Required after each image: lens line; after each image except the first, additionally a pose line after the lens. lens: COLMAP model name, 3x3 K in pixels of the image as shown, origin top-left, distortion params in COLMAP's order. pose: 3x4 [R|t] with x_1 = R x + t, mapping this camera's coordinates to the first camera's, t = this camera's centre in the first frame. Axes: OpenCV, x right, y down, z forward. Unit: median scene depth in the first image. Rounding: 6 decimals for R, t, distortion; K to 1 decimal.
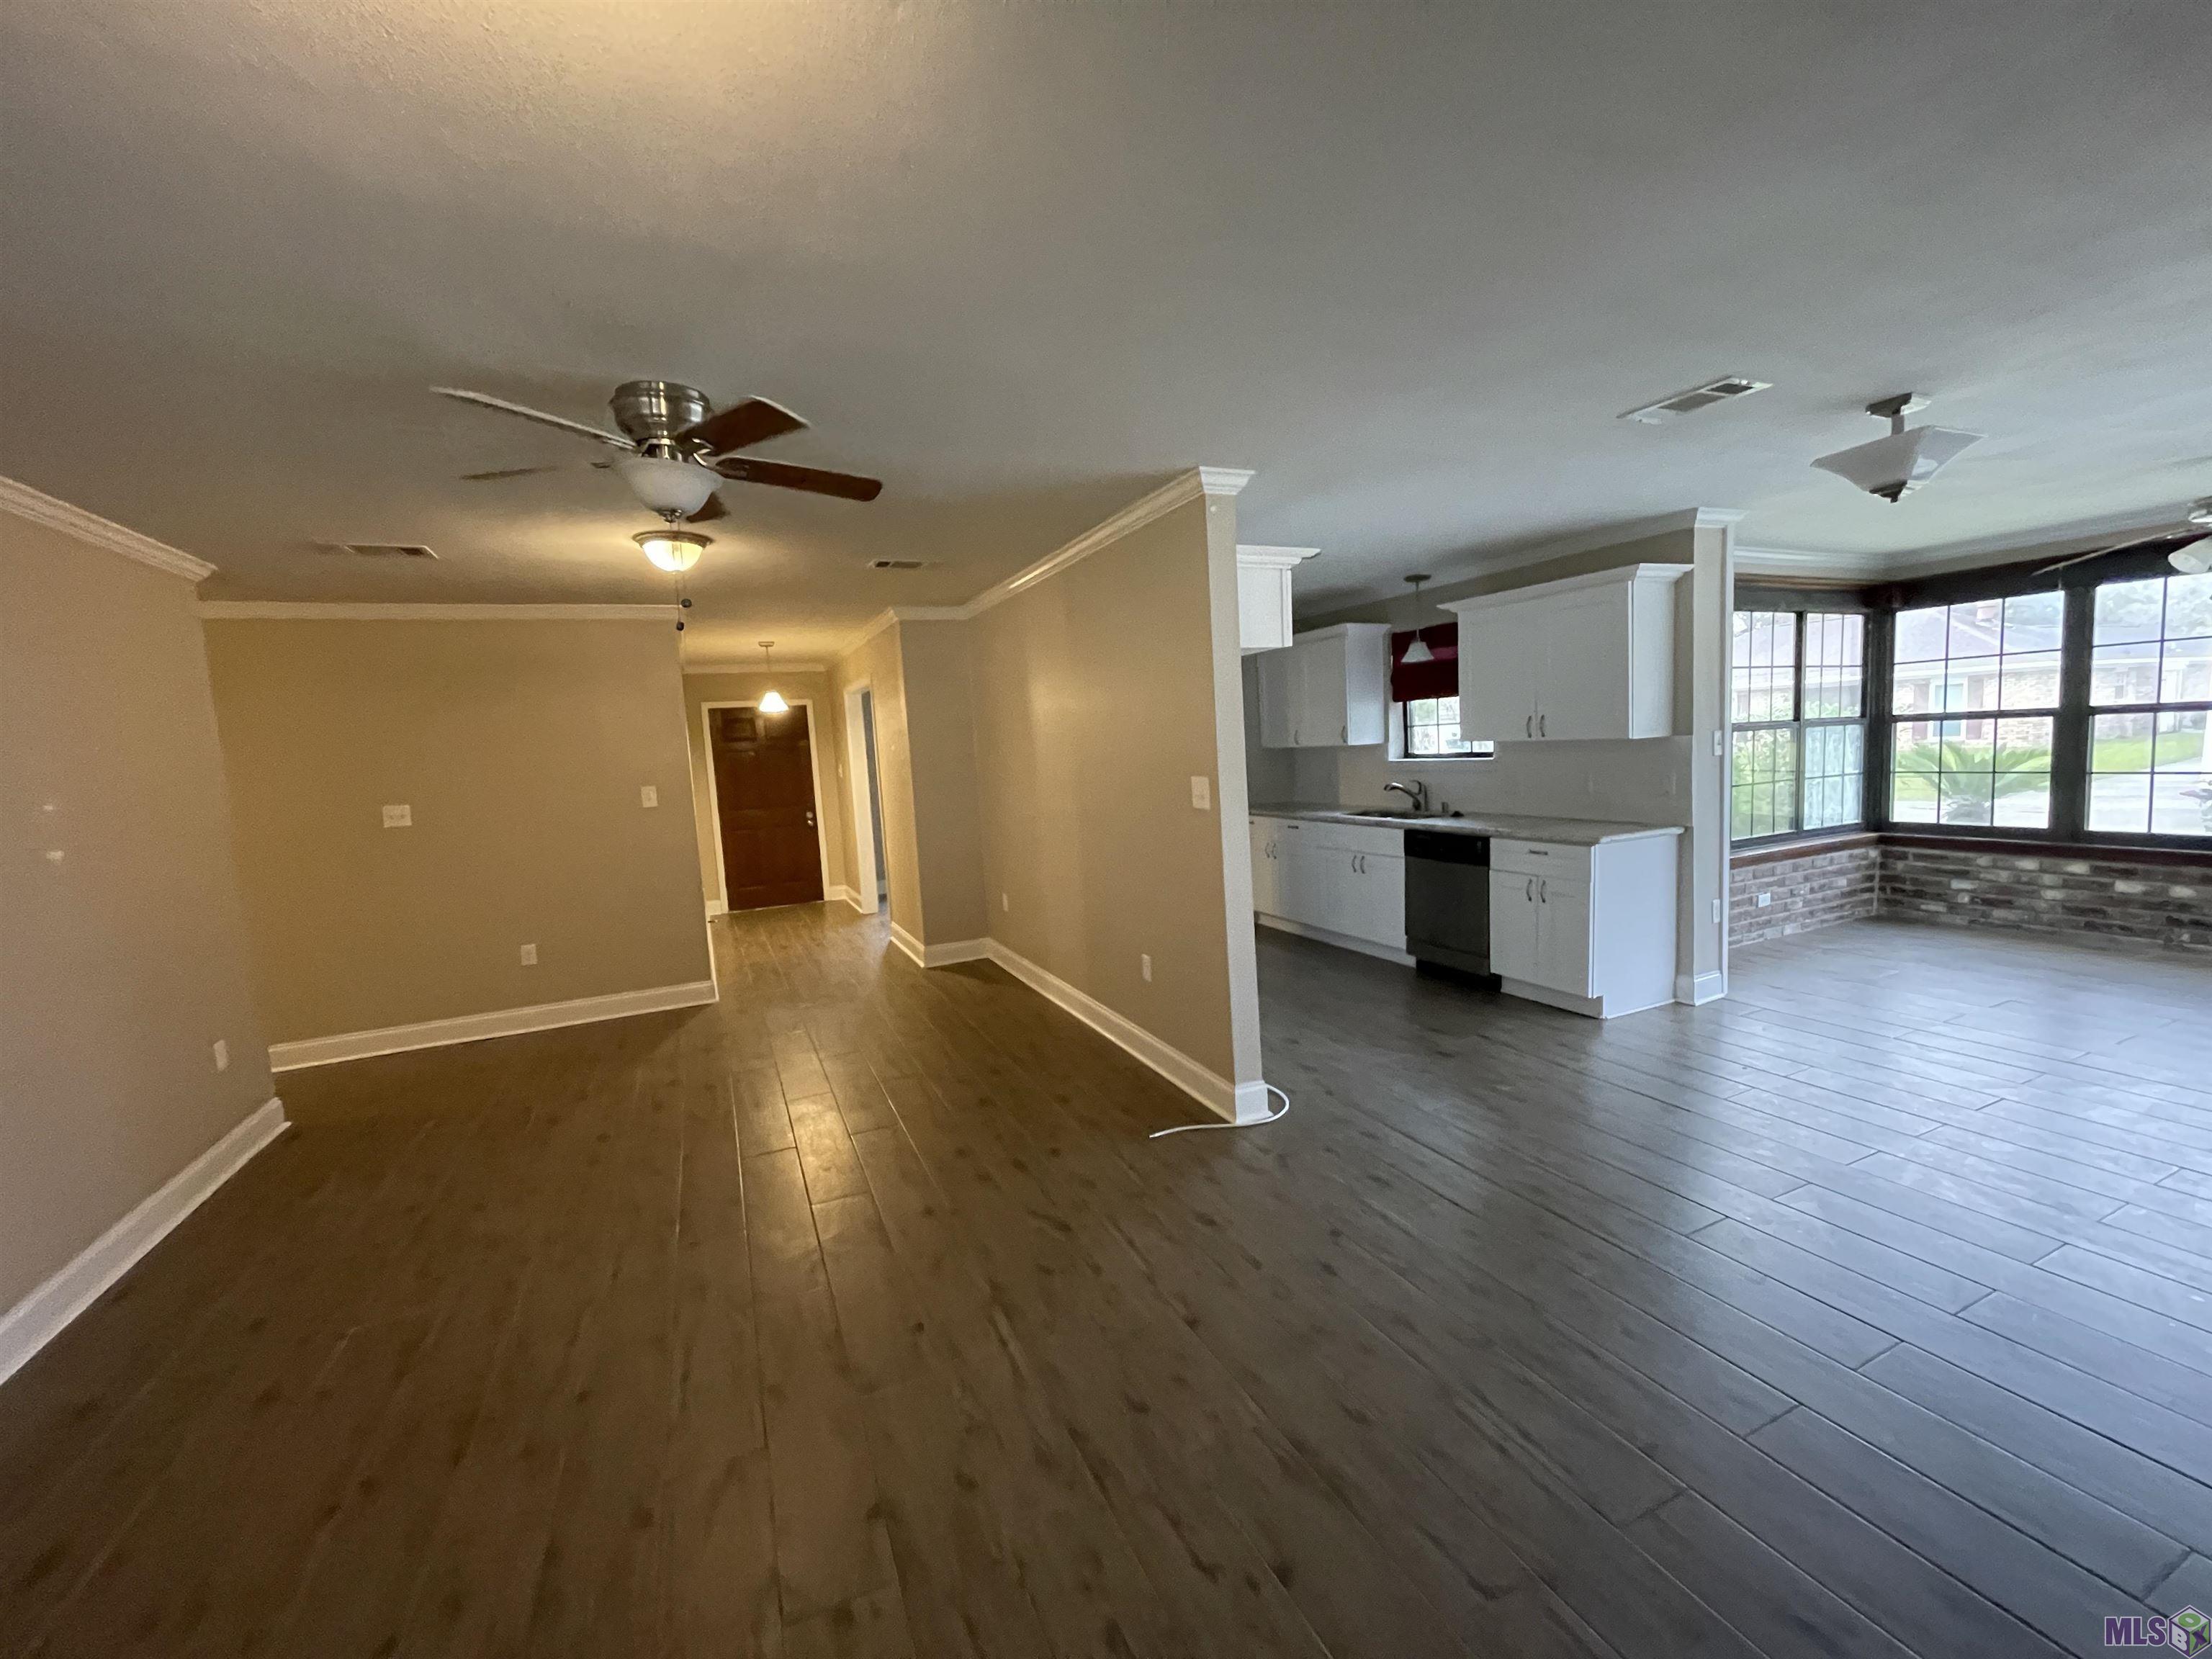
lens RADIAL K [[884.9, 0, 1097.0], [0, 884.9, 829.9], [0, 0, 1]] dist [-0.002525, 0.000966]
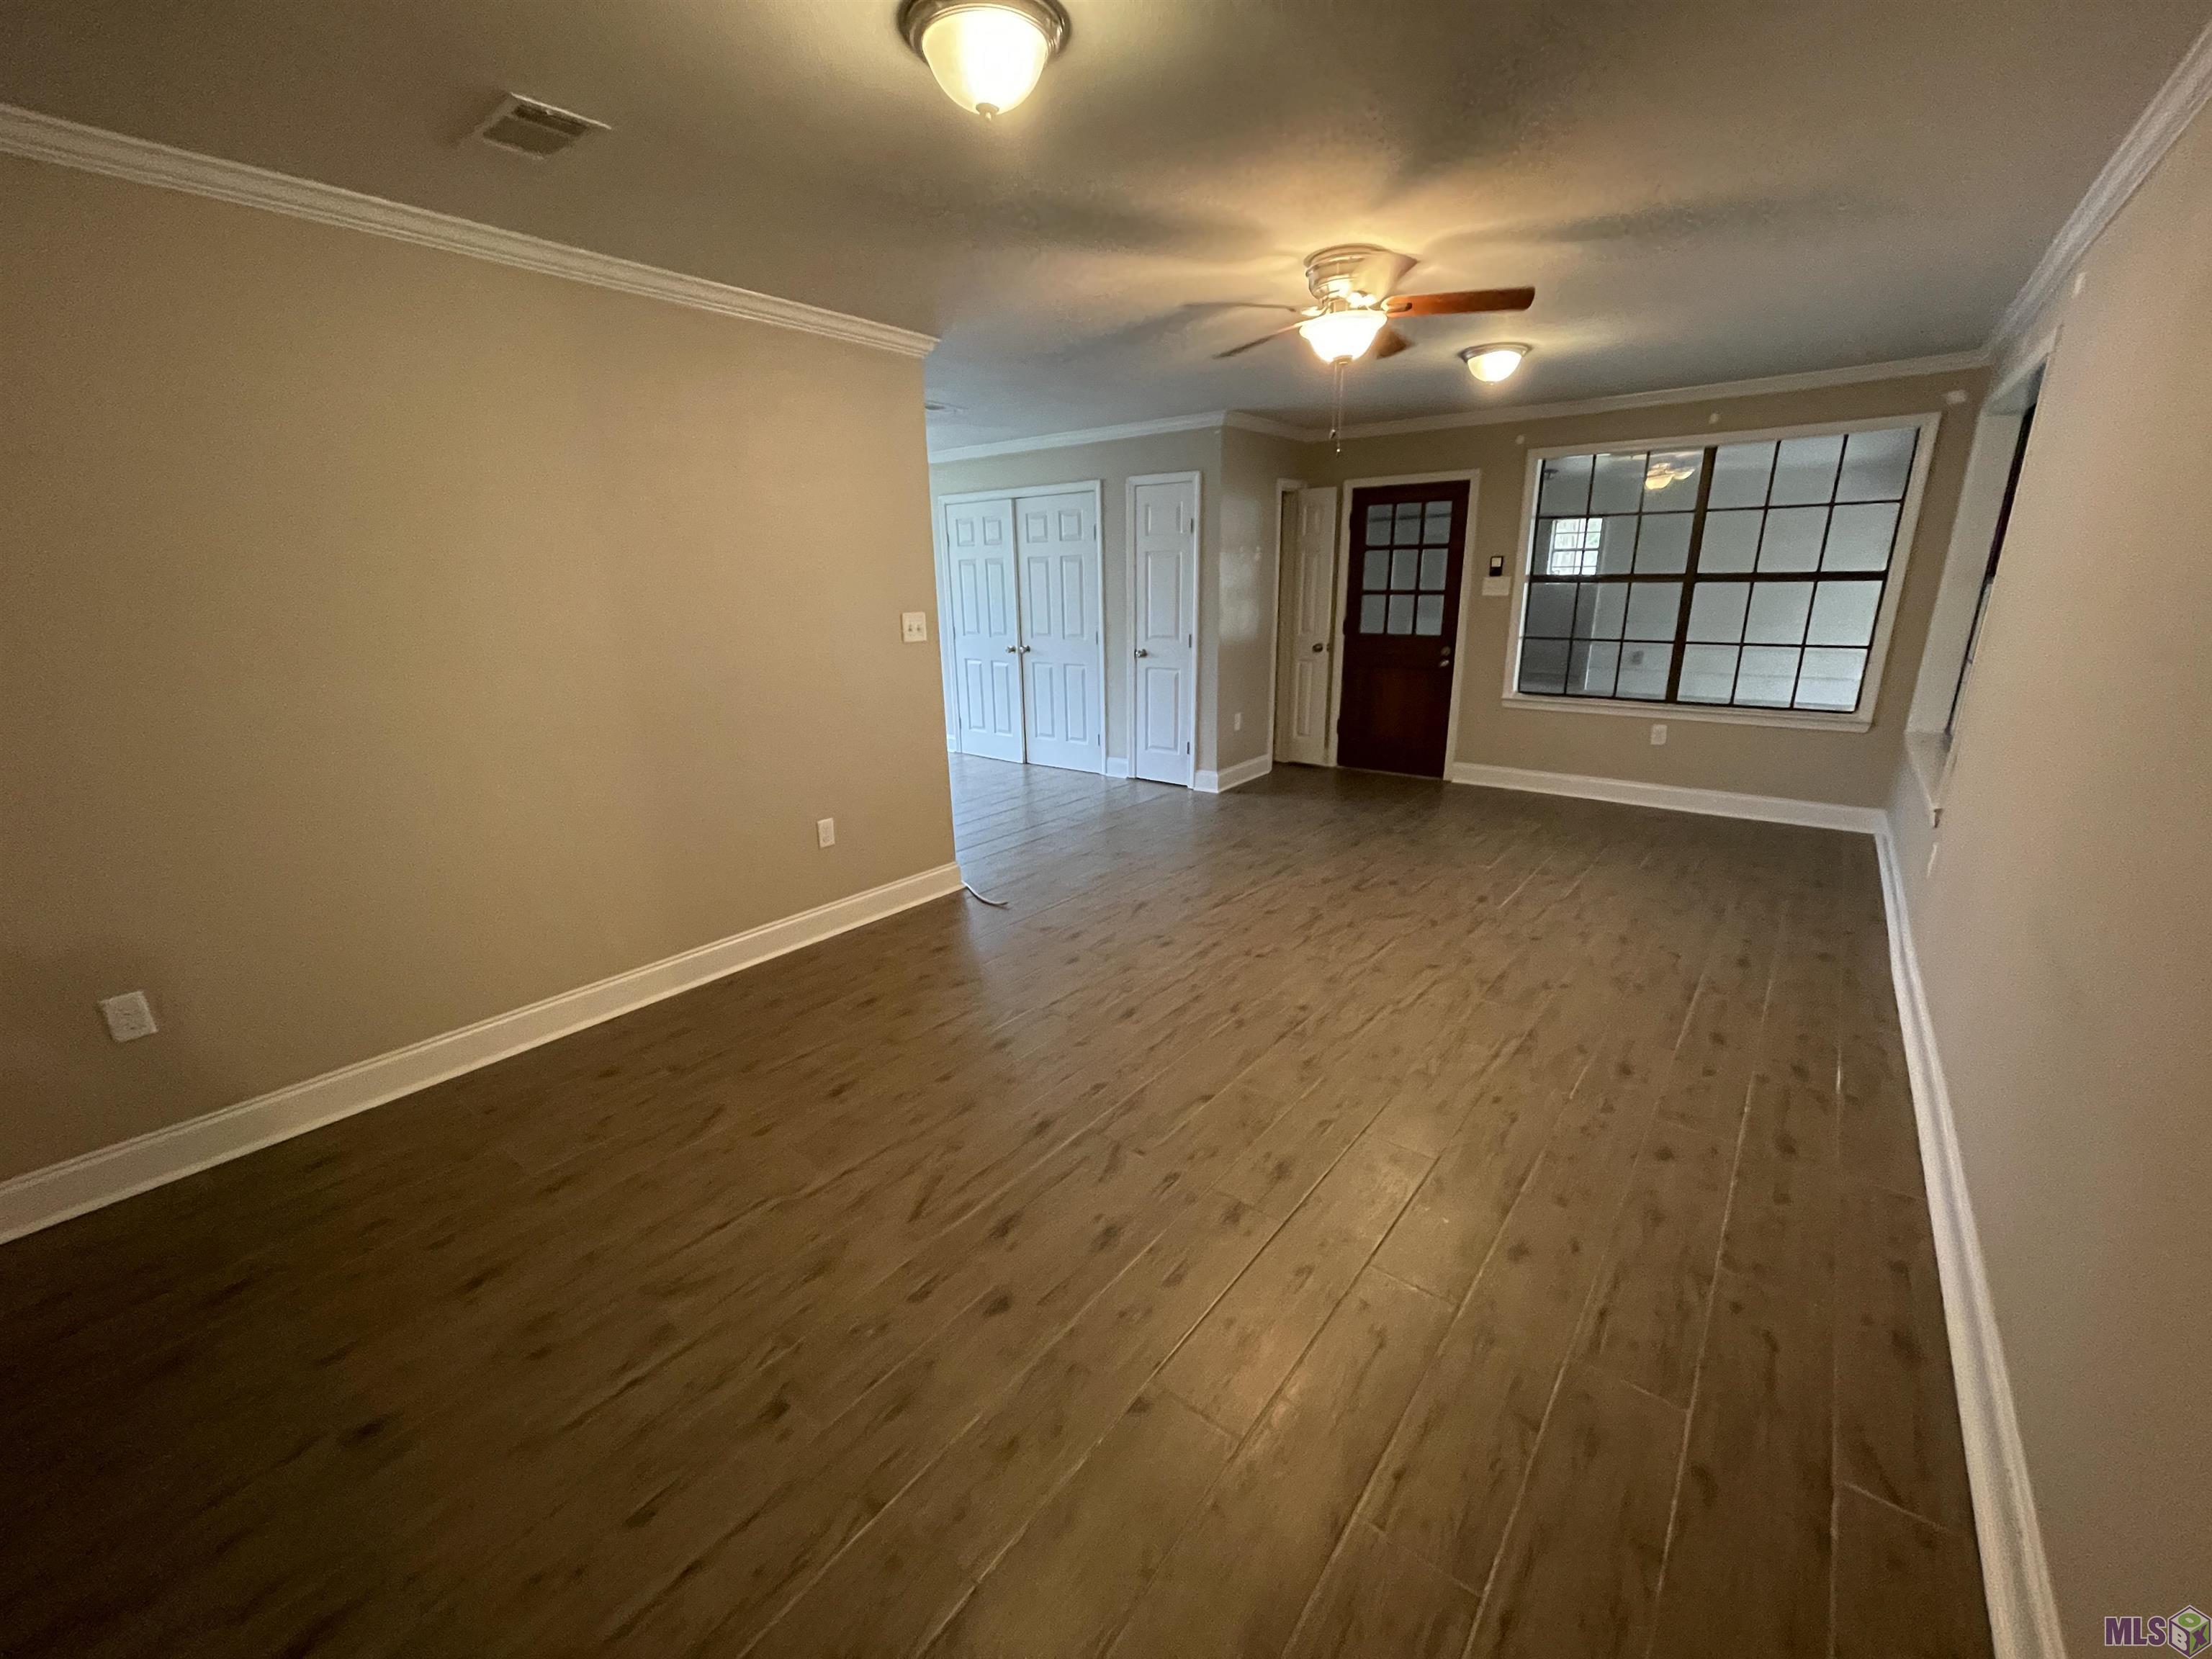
lens RADIAL K [[884.9, 0, 1100.1], [0, 884.9, 819.2], [0, 0, 1]] dist [-0.002525, 0.000966]
pose [[-0.451521, -0.179569, 0.874004, -0.683590], [0.131394, 0.955479, 0.264188, -0.049825], [-0.882533, 0.234126, -0.407825, 0.871439]]
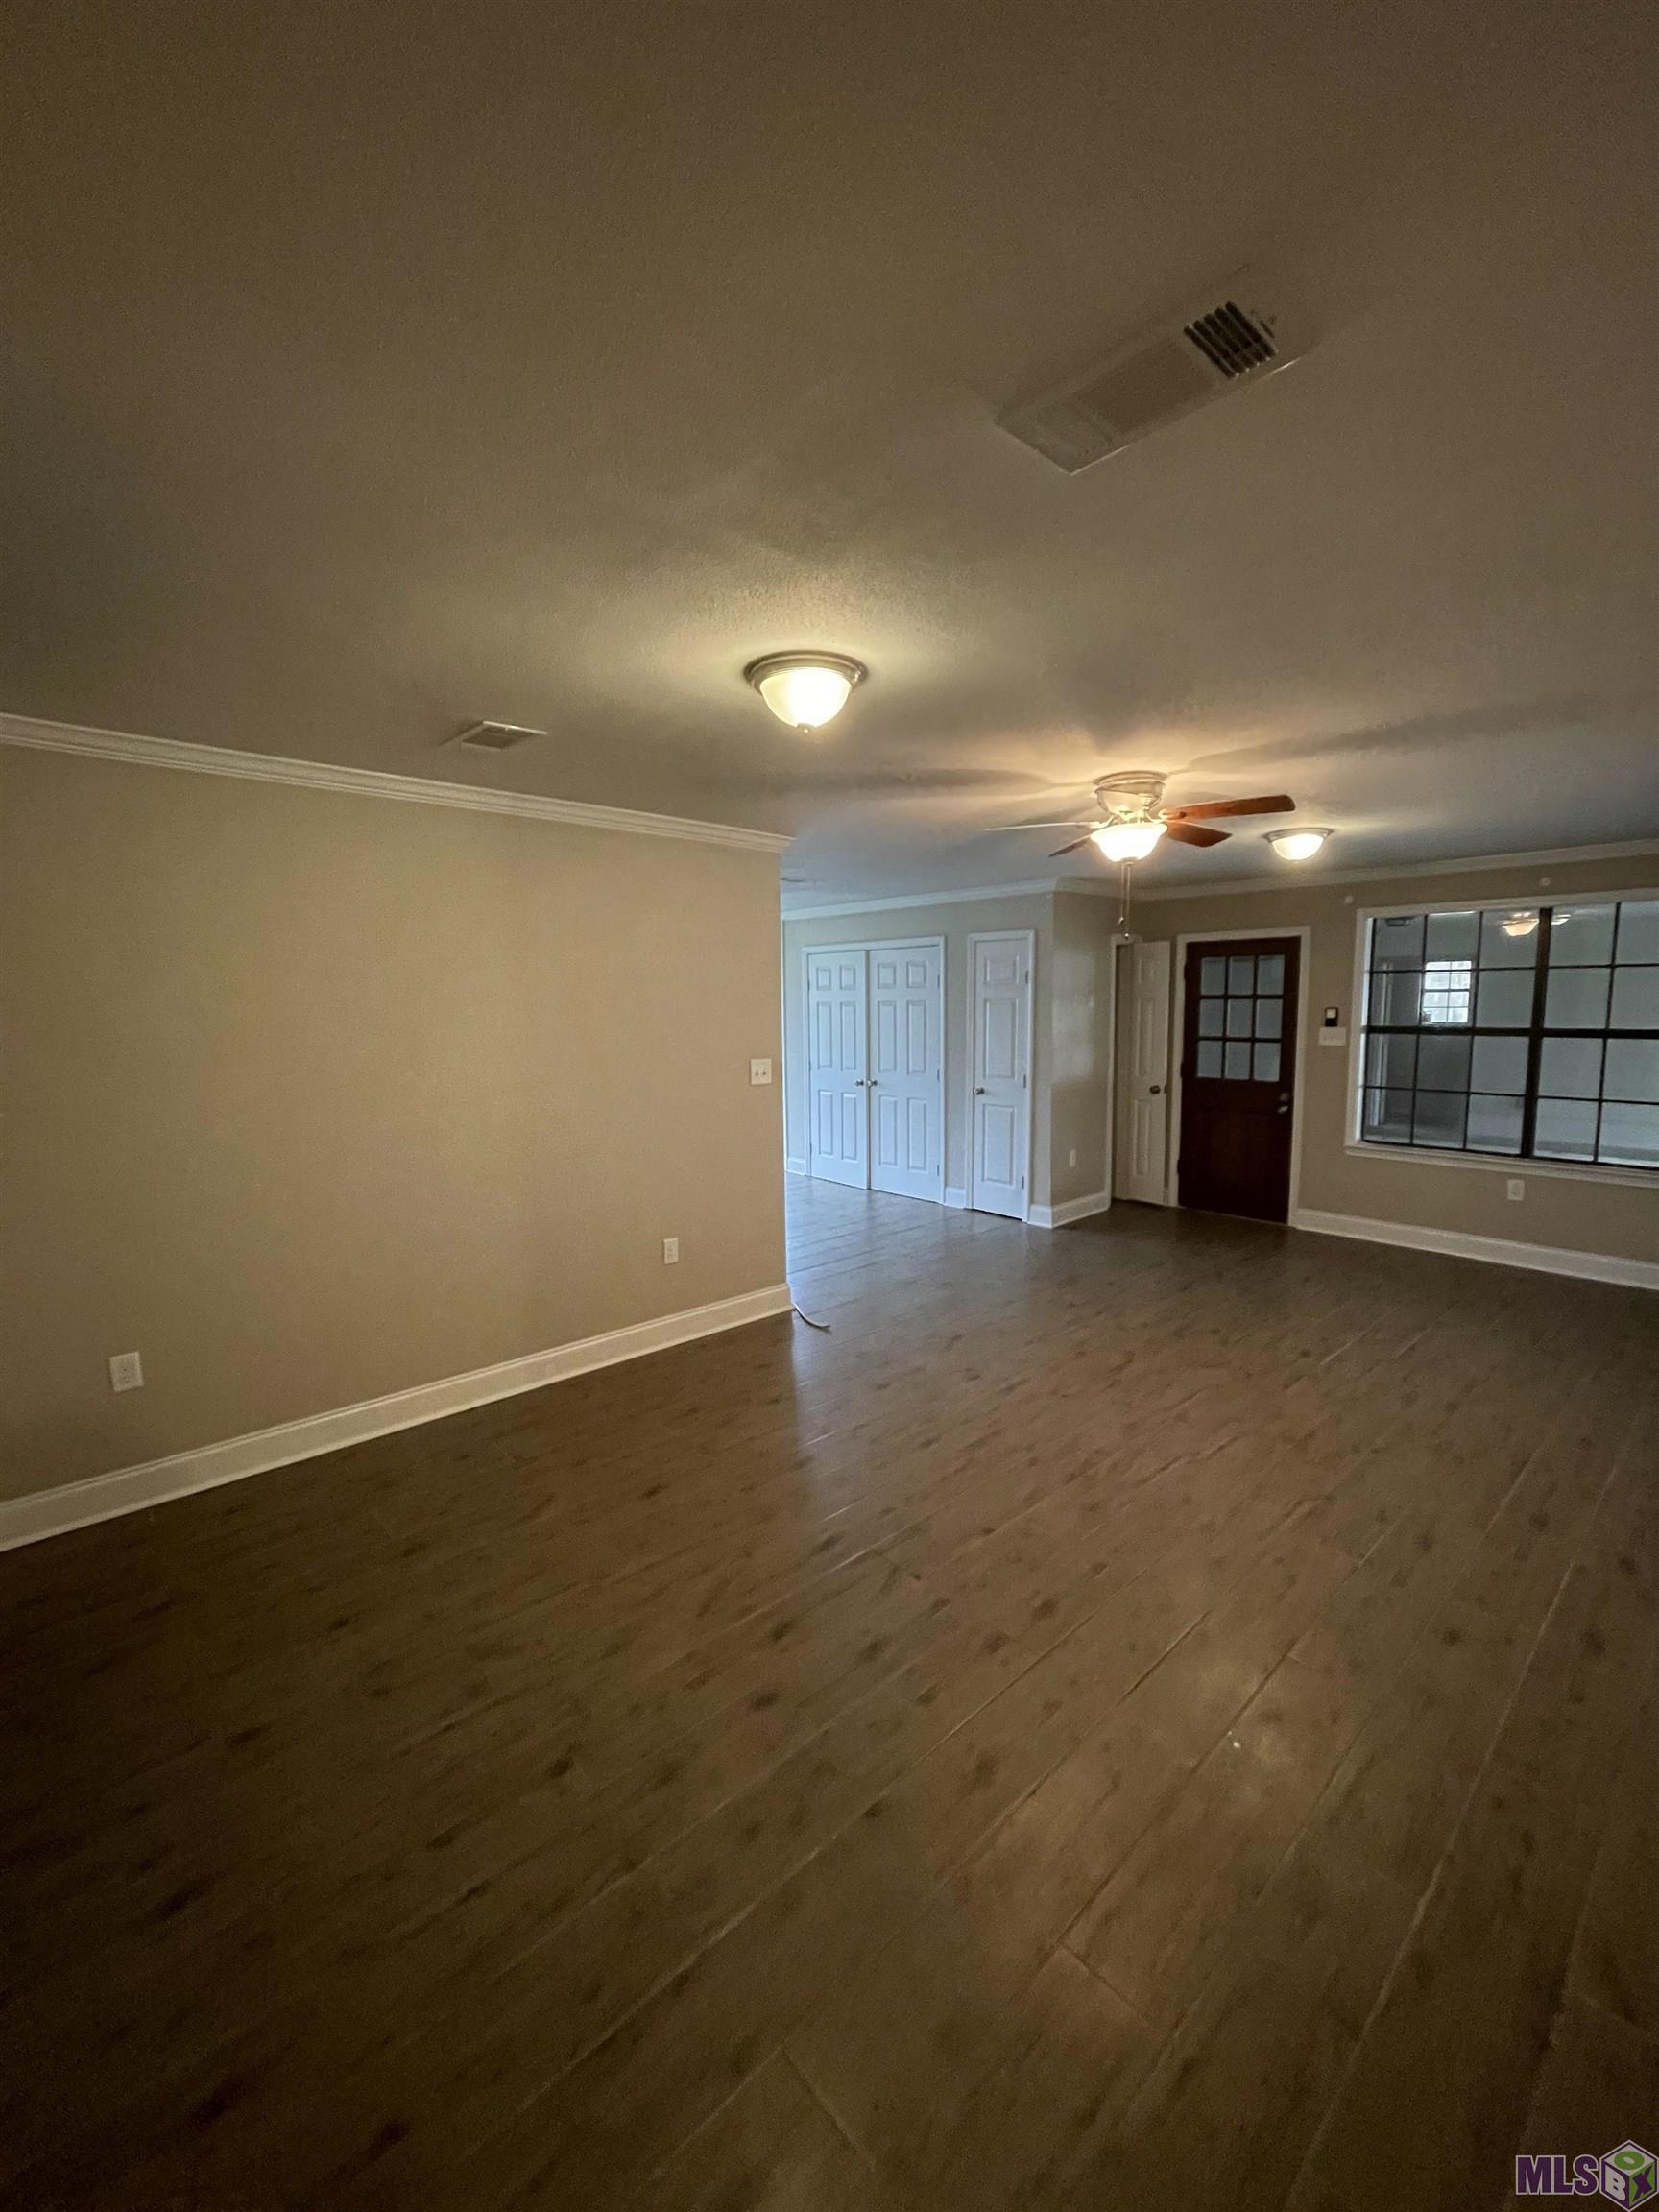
lens RADIAL K [[884.9, 0, 833.2], [0, 884.9, 1082.3], [0, 0, 1]] dist [-0.002525, 0.000966]
pose [[-0.308143, -0.033787, 0.950740, -0.764432], [0.120363, 0.989954, 0.074191, -0.072824], [-0.943695, 0.137295, -0.300981, 0.859202]]
